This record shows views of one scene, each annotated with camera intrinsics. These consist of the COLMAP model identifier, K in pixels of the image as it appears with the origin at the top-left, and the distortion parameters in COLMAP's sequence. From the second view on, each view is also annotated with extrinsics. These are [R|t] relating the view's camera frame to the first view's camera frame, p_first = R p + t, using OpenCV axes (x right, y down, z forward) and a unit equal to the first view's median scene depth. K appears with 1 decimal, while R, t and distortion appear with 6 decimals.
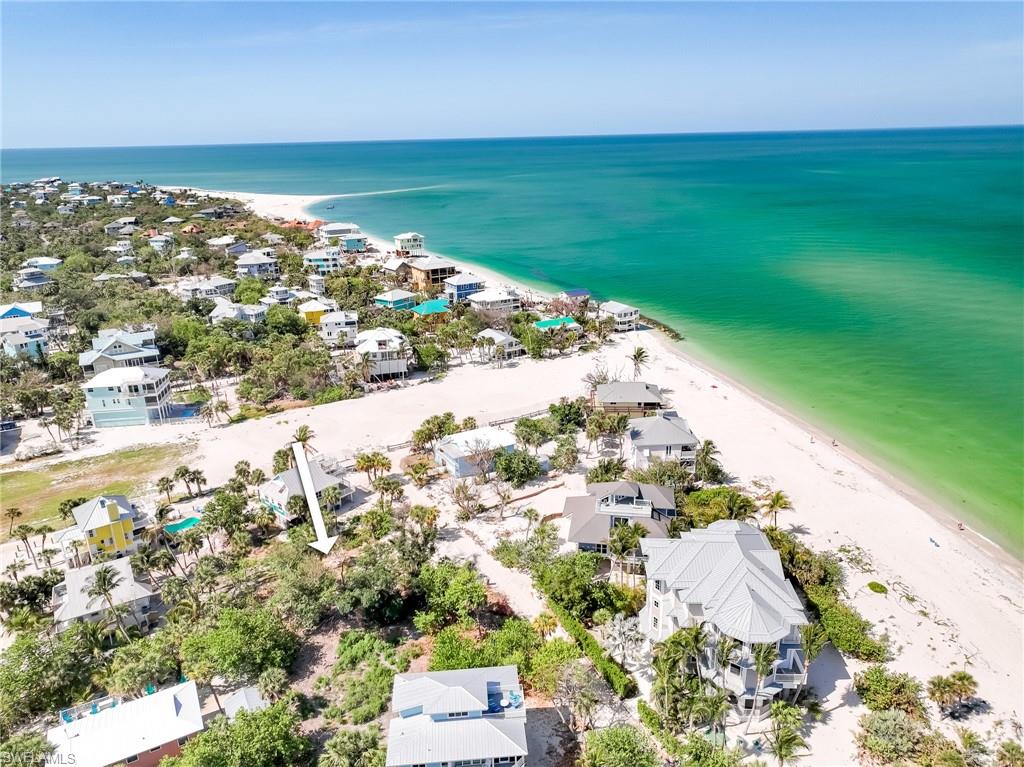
lens RADIAL K [[720.7, 0, 513.5], [0, 720.7, 384.7], [0, 0, 1]] dist [0.003563, 0.011884]
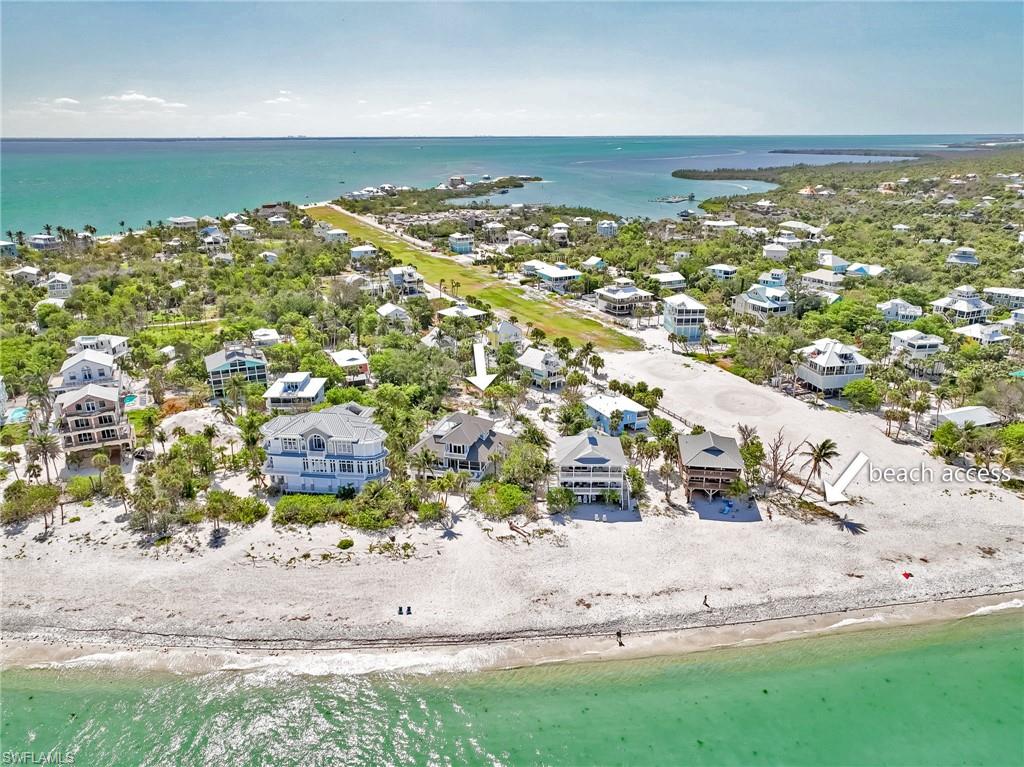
lens RADIAL K [[720.7, 0, 513.5], [0, 720.7, 384.7], [0, 0, 1]] dist [0.003563, 0.011884]
pose [[-0.074586, 0.351341, -0.933272, 0.827270], [-0.323942, 0.876586, 0.355890, -0.249721], [0.943132, 0.328871, 0.048433, 0.621741]]
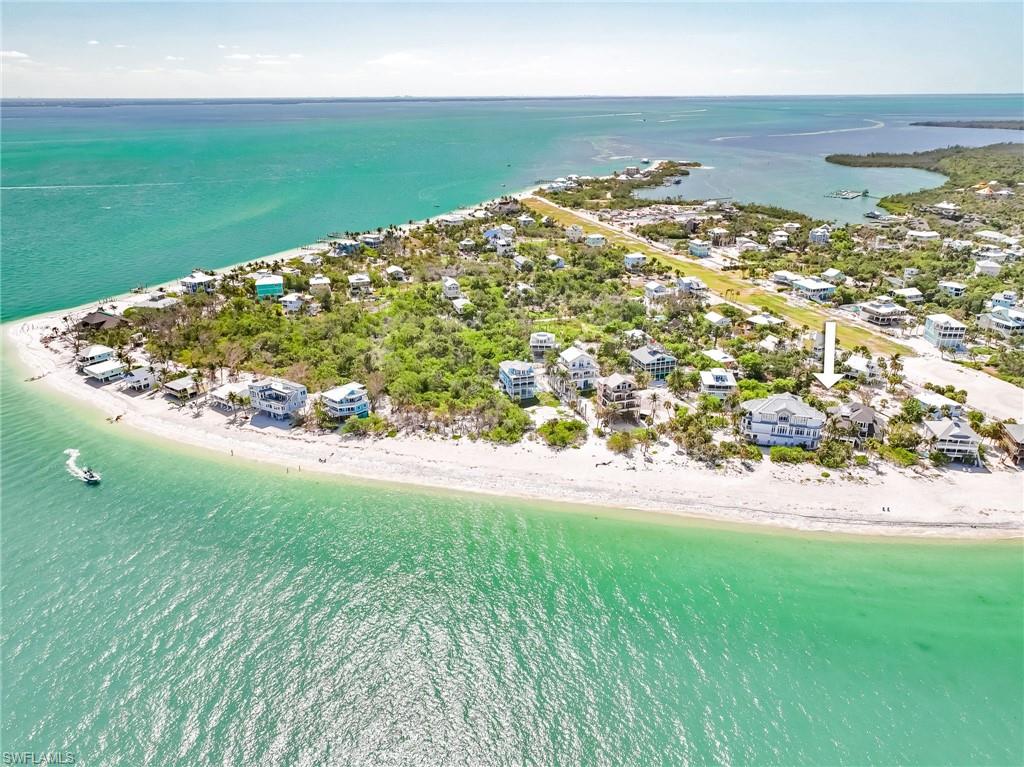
lens RADIAL K [[720.7, 0, 513.5], [0, 720.7, 384.7], [0, 0, 1]] dist [0.003563, 0.011884]
pose [[-0.203661, 0.391725, -0.897259, 1.388457], [-0.314641, 0.841661, 0.438870, -0.325038], [0.927105, 0.371695, -0.048160, 0.086022]]
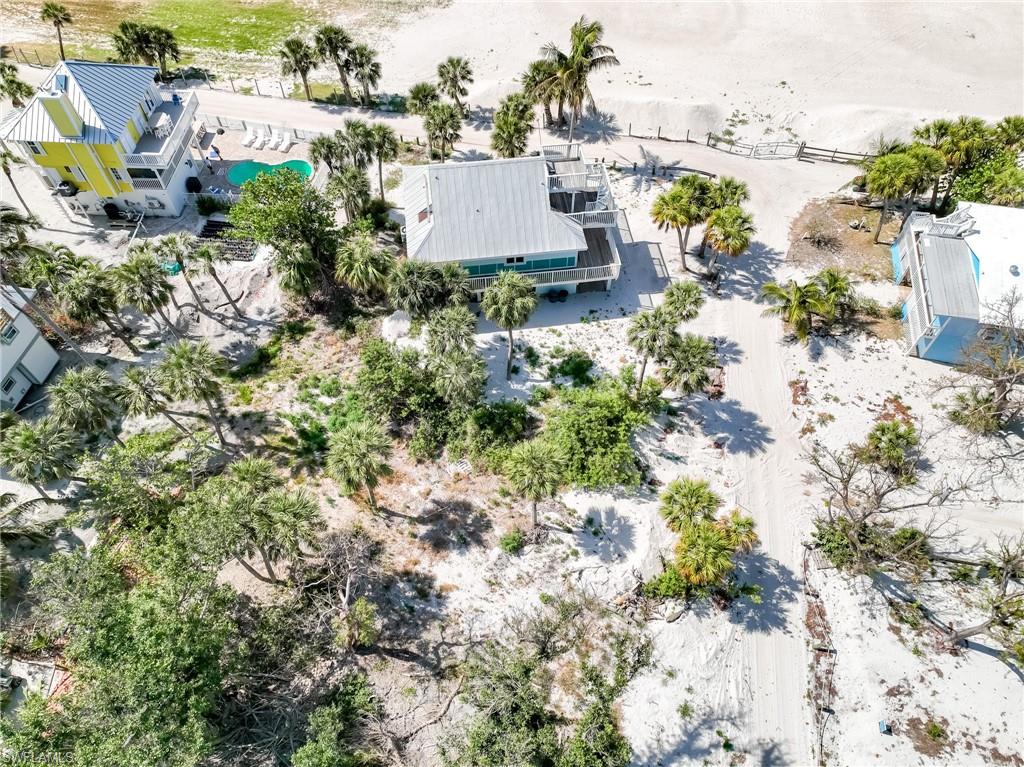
lens RADIAL K [[720.7, 0, 513.5], [0, 720.7, 384.7], [0, 0, 1]] dist [0.003563, 0.011884]
pose [[0.758253, 0.546658, -0.355270, -0.071099], [-0.230619, 0.734592, 0.638114, -0.025823], [0.609809, -0.401920, 0.683077, 0.498028]]
